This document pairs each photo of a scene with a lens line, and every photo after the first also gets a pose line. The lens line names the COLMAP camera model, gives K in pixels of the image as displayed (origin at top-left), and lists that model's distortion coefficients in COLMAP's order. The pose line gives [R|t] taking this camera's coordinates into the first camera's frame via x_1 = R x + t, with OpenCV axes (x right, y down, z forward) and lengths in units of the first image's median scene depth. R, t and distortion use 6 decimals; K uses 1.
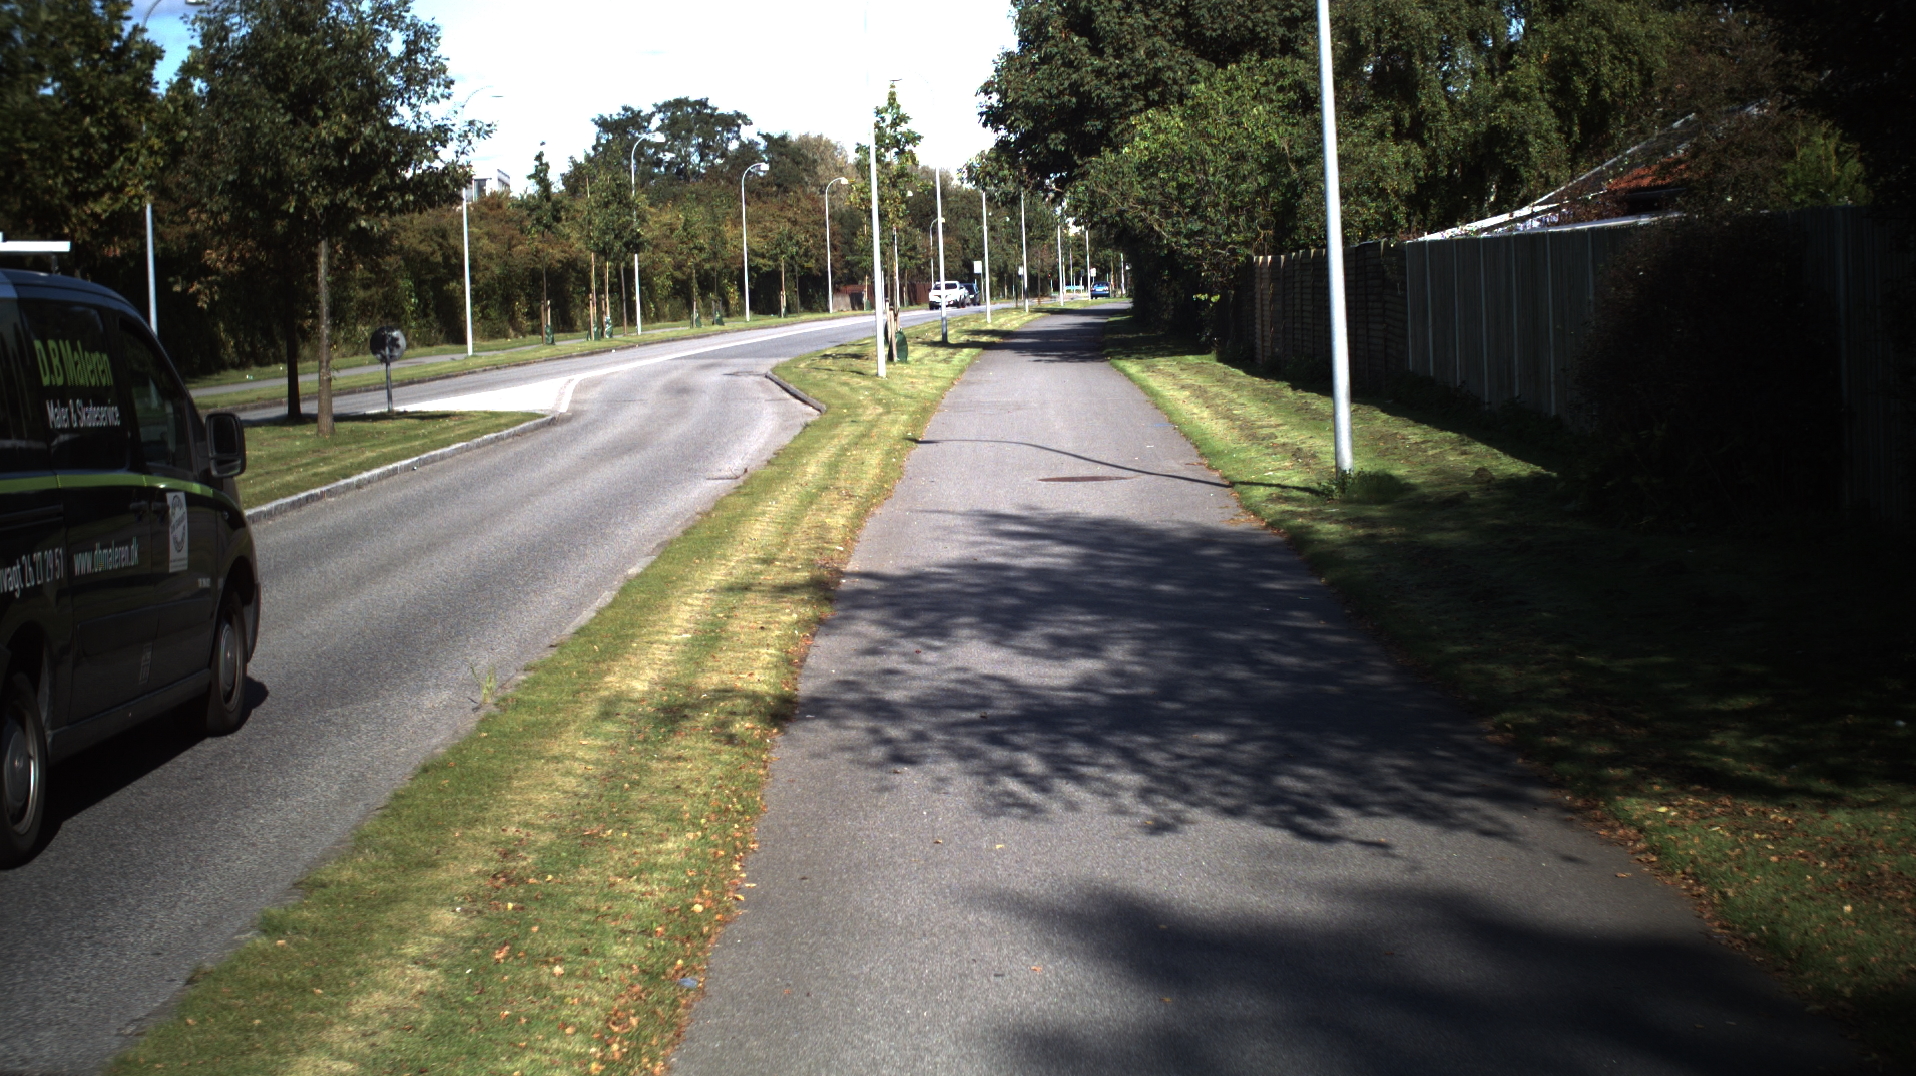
lens RADIAL K [[3303.4, 0, 958.0], [0, 3303.4, 538.0], [0, 0, 1]] dist [-0.217543, 0.181815]
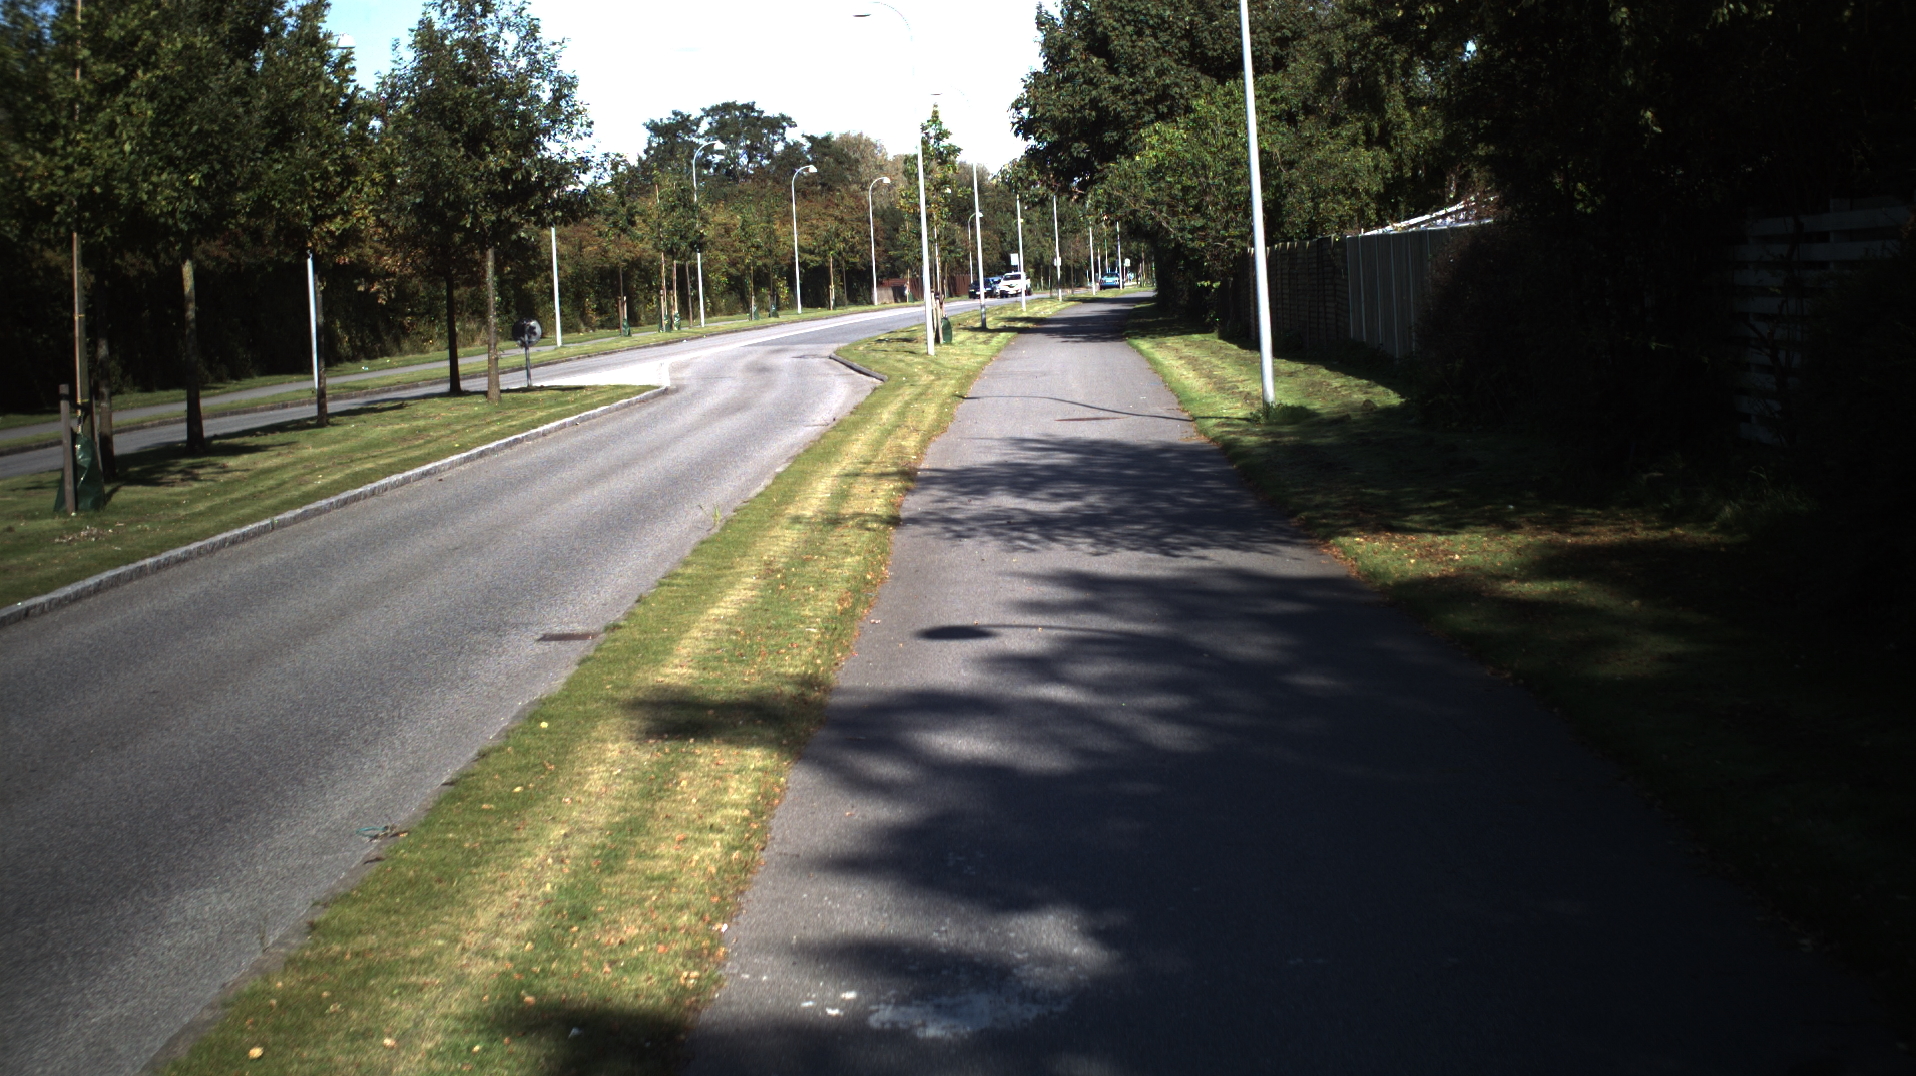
lens RADIAL K [[3303.4, 0, 958.0], [0, 3303.4, 538.0], [0, 0, 1]] dist [-0.217543, 0.181815]
pose [[0.999806, -0.014931, -0.012867, 0.000675], [0.014961, 0.999886, 0.002240, 0.011885], [0.012832, -0.002432, 0.999915, -0.153253]]
